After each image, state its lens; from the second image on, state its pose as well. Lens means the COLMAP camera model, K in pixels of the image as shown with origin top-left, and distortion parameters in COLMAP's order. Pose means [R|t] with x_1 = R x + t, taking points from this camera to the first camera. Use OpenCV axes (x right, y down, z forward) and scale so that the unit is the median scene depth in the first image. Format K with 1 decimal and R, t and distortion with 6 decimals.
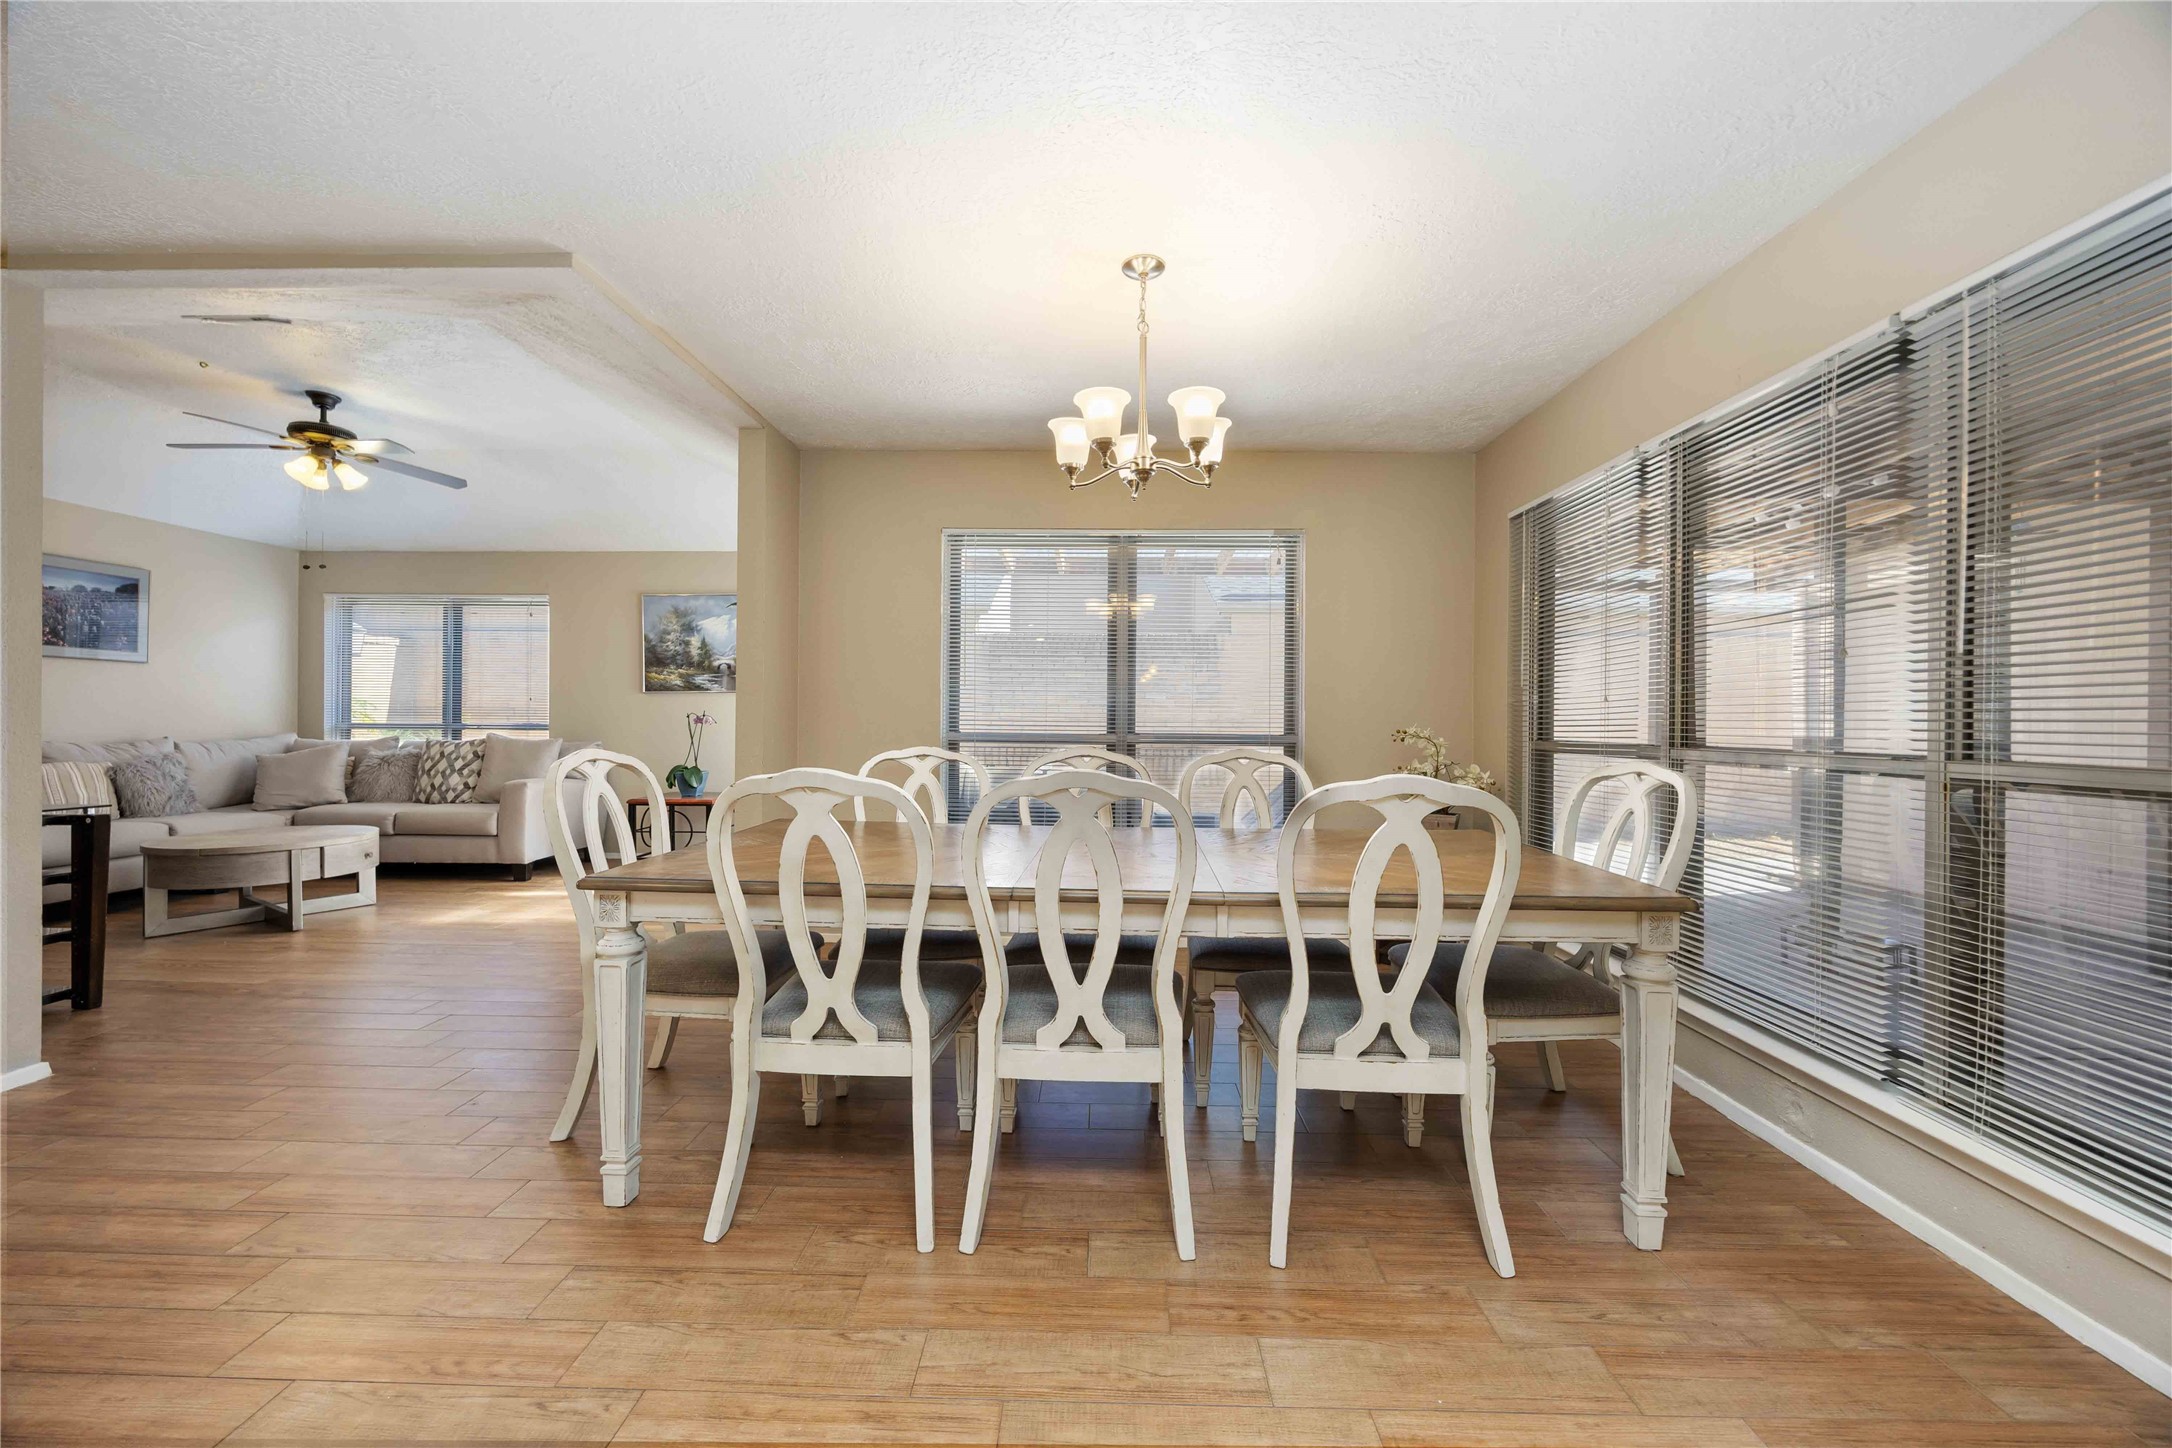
lens RADIAL K [[818.0, 0, 1081.1], [0, 818.0, 719.7], [0, 0, 1]] dist [-0.001434, -0.000273]
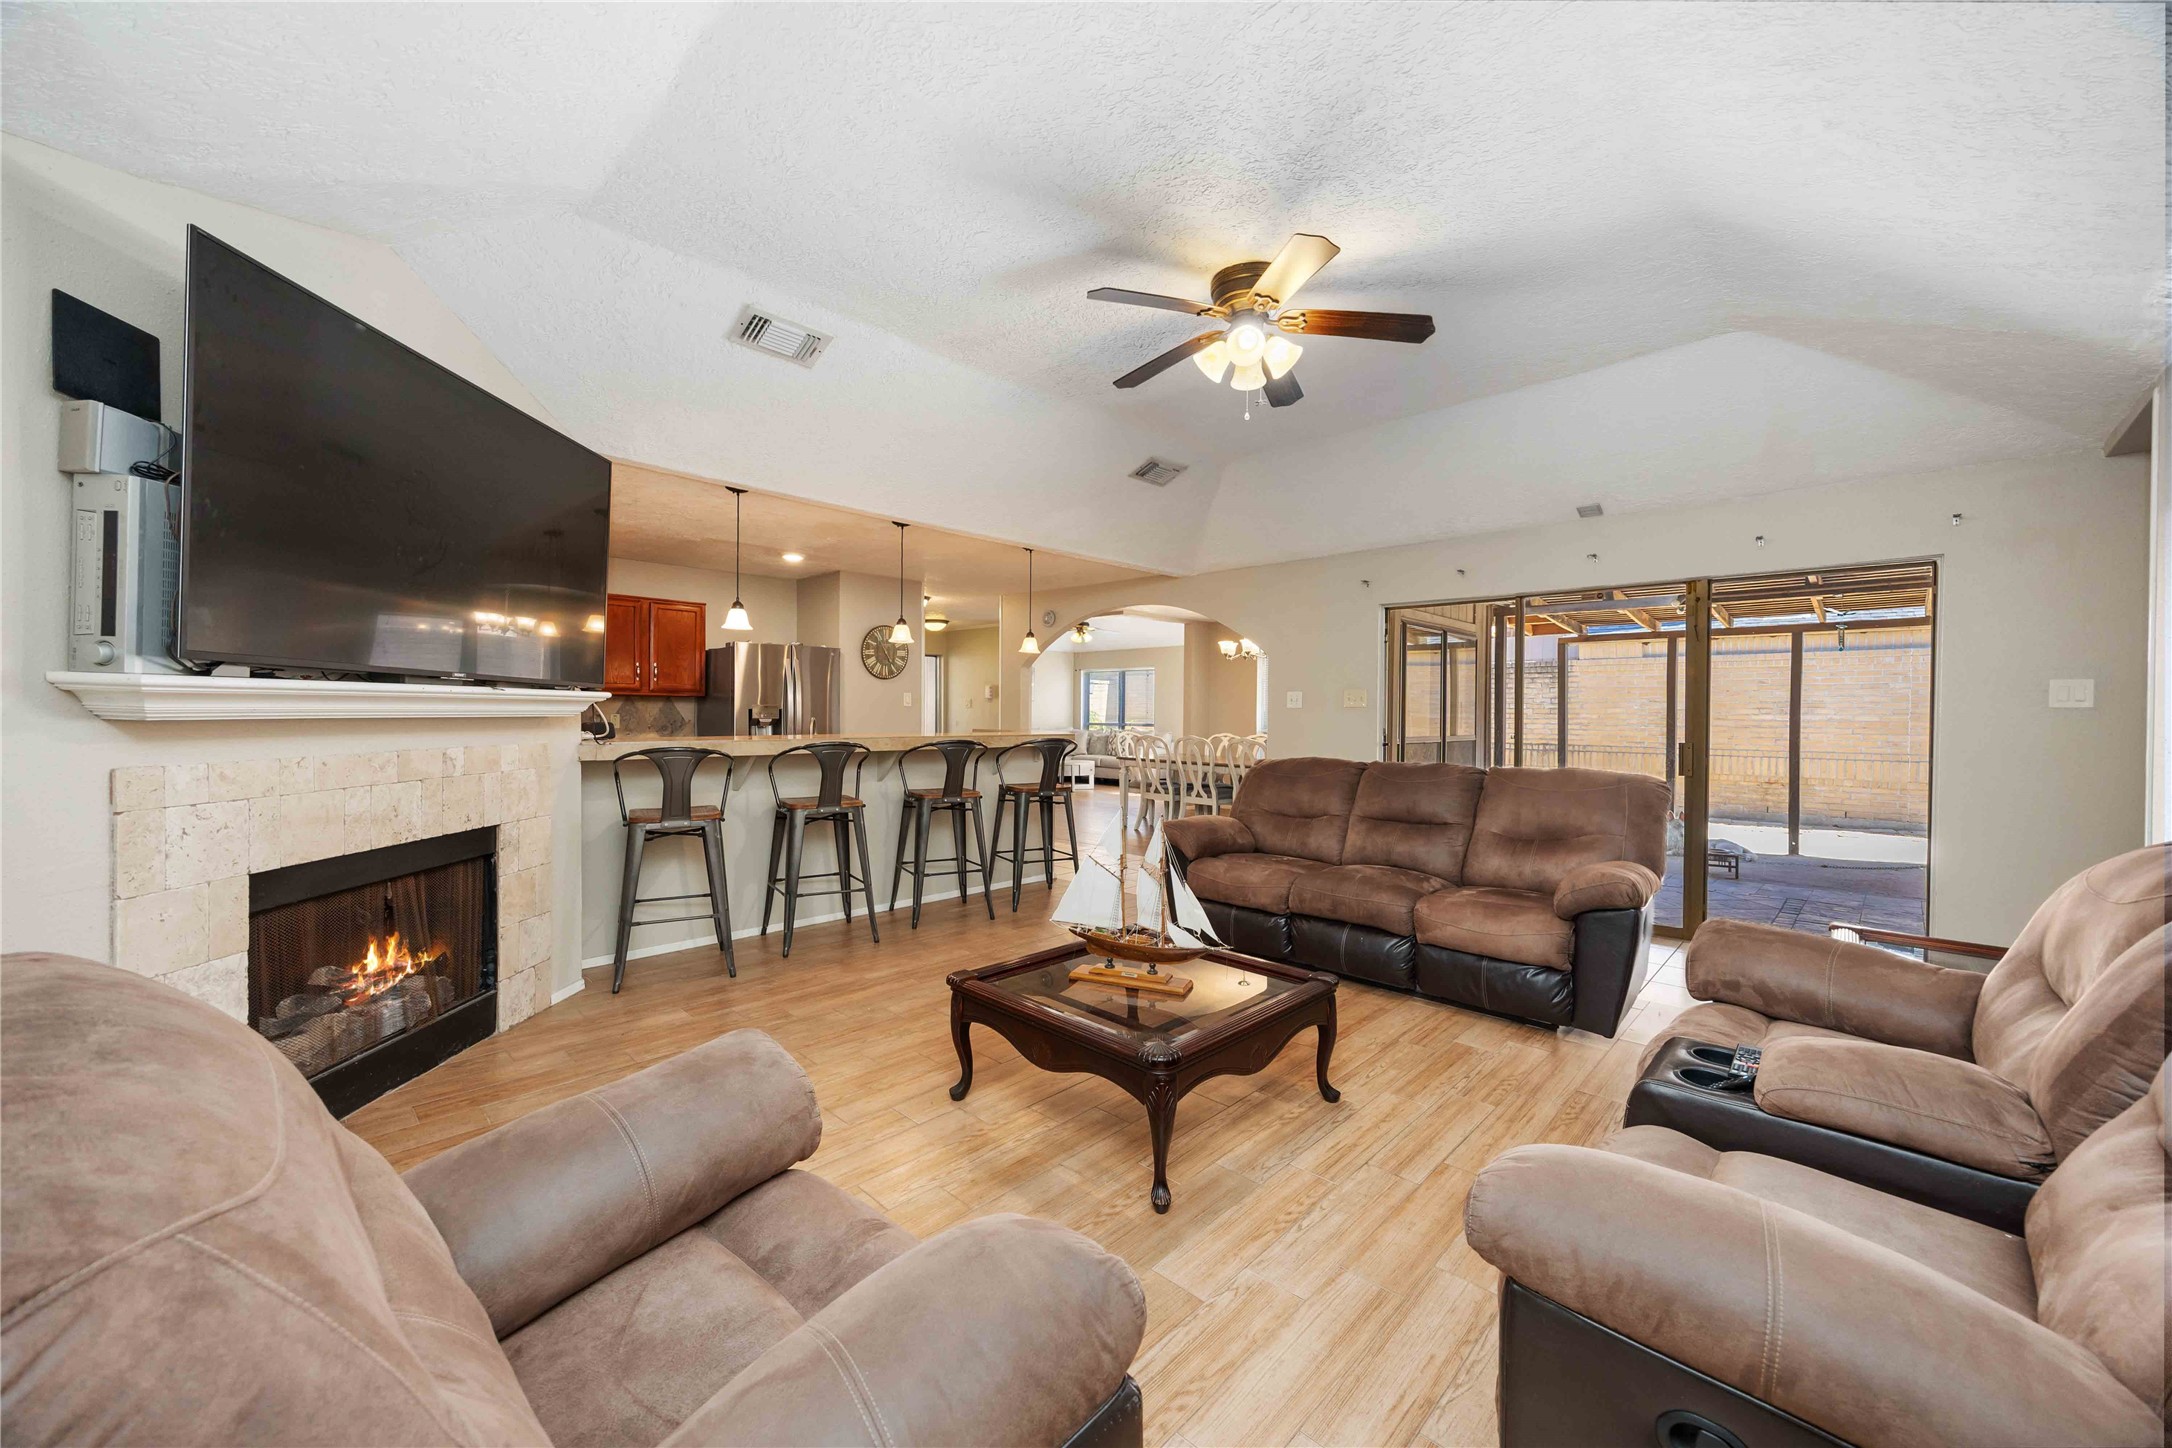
lens RADIAL K [[818.0, 0, 1081.1], [0, 818.0, 719.7], [0, 0, 1]] dist [-0.001434, -0.000273]
pose [[0.731427, 0.007307, -0.681880, 0.814616], [-0.007129, 0.999970, 0.003069, -0.015287], [0.681882, 0.002616, 0.731458, -0.867459]]
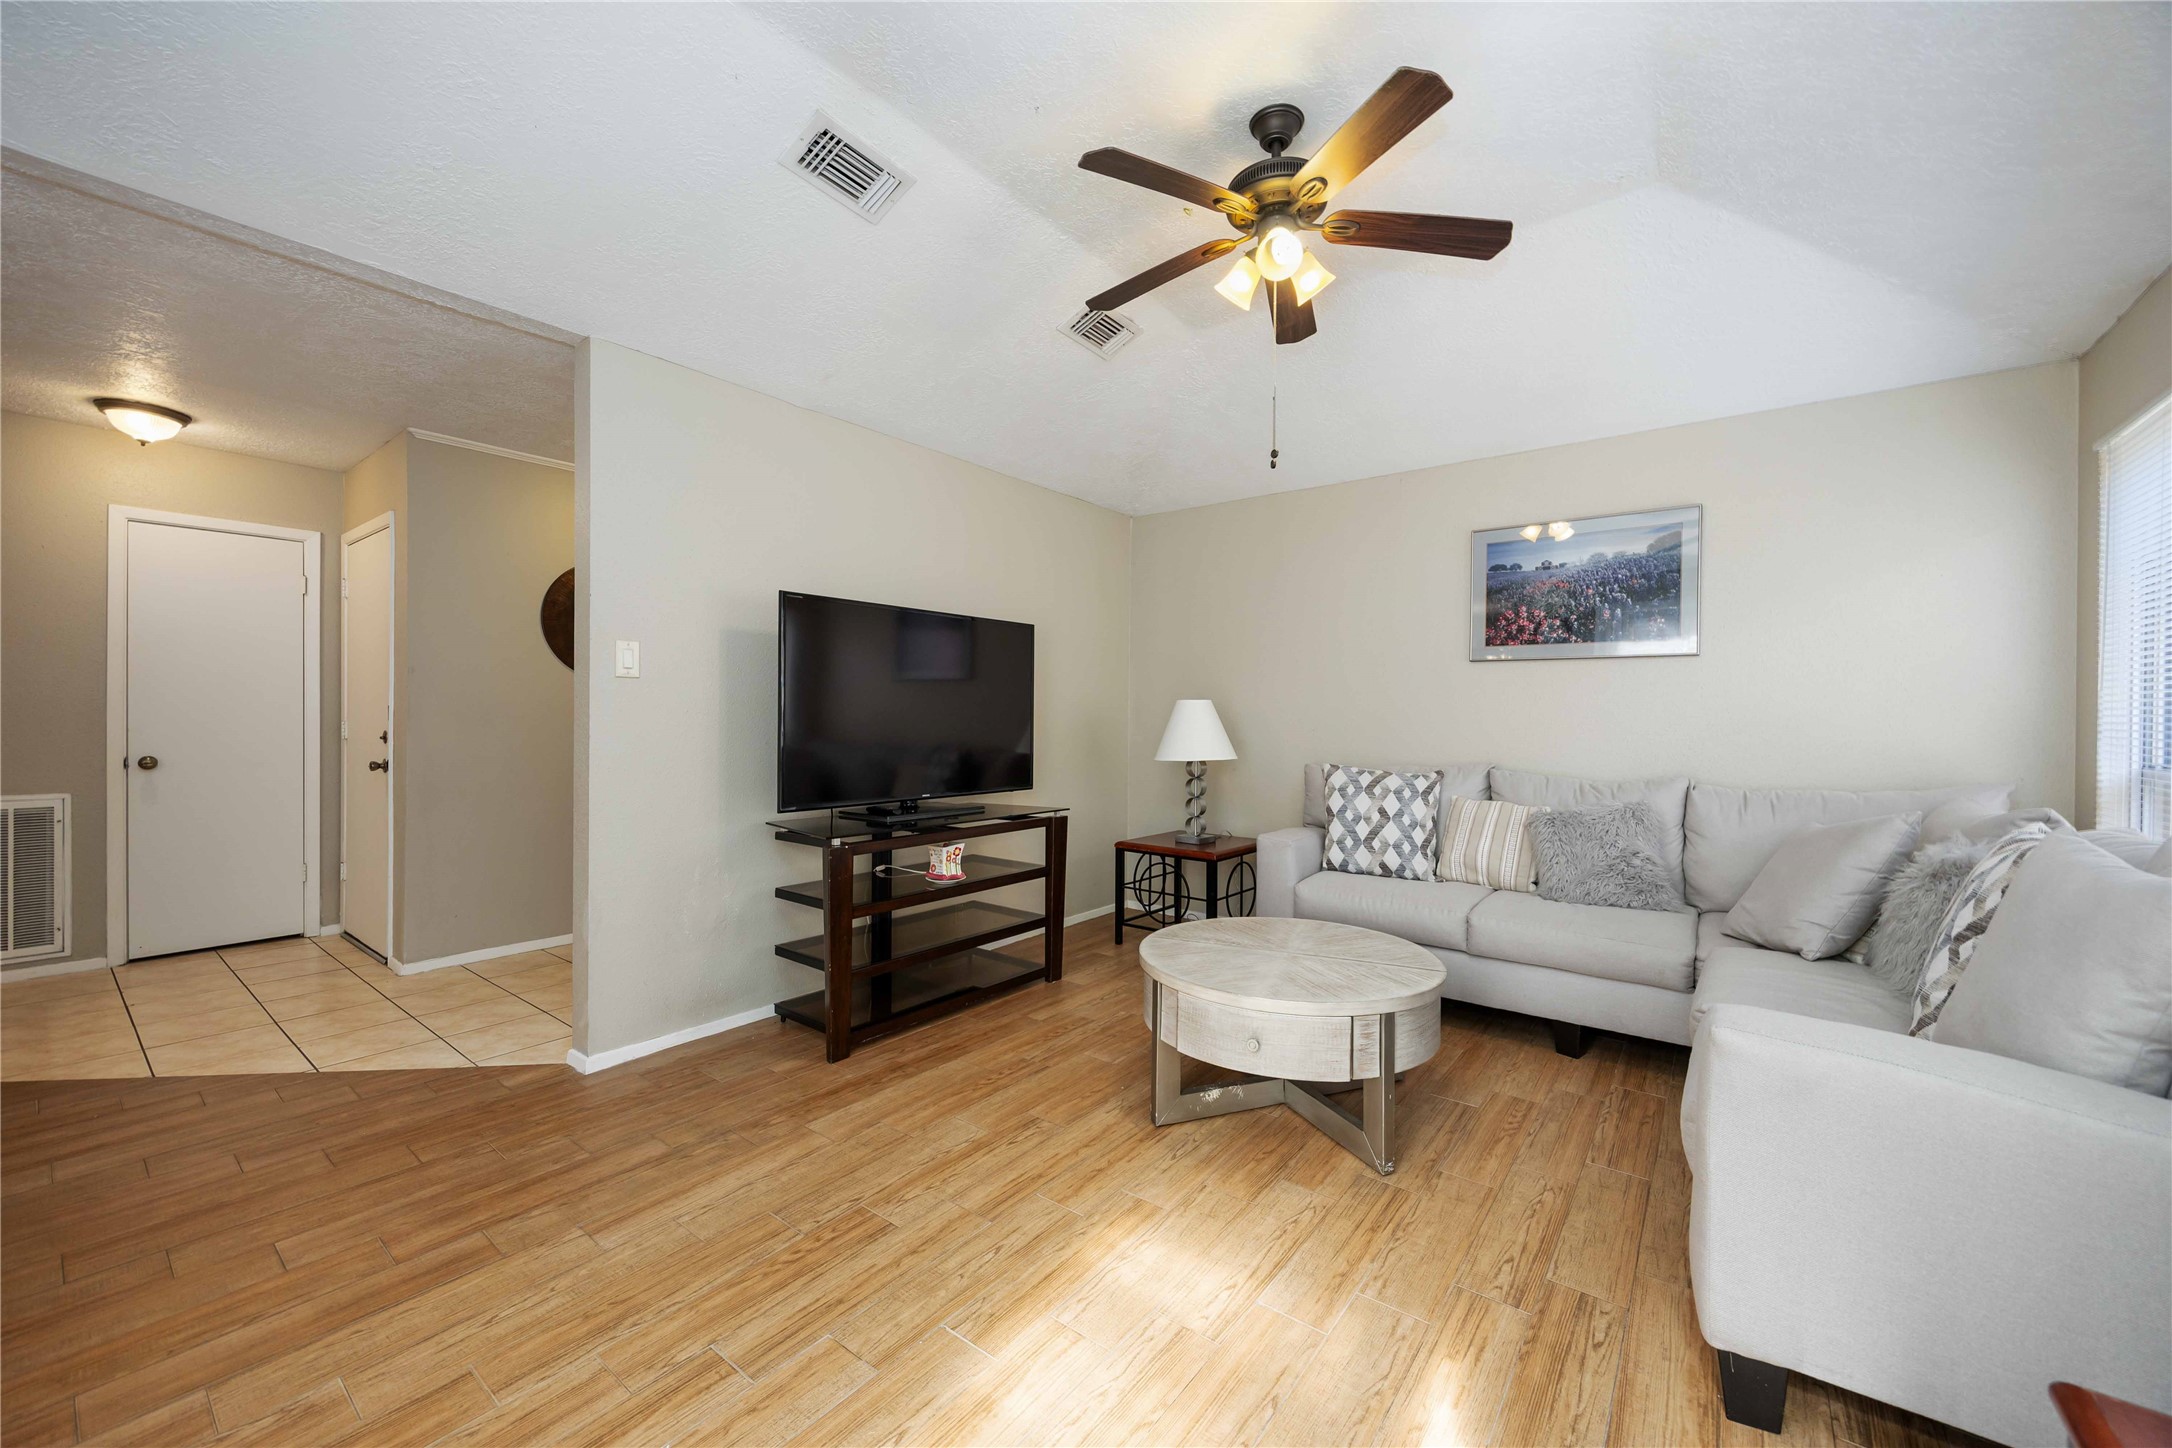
lens RADIAL K [[843.4, 0, 1086.0], [0, 843.4, 724.0], [0, 0, 1]] dist [-0.002863, 0.000021]
pose [[-0.599772, -0.003817, -0.800162, -0.333257], [-0.013277, 0.999898, 0.005182, -0.013944], [0.800061, 0.013732, -0.599762, 0.934623]]
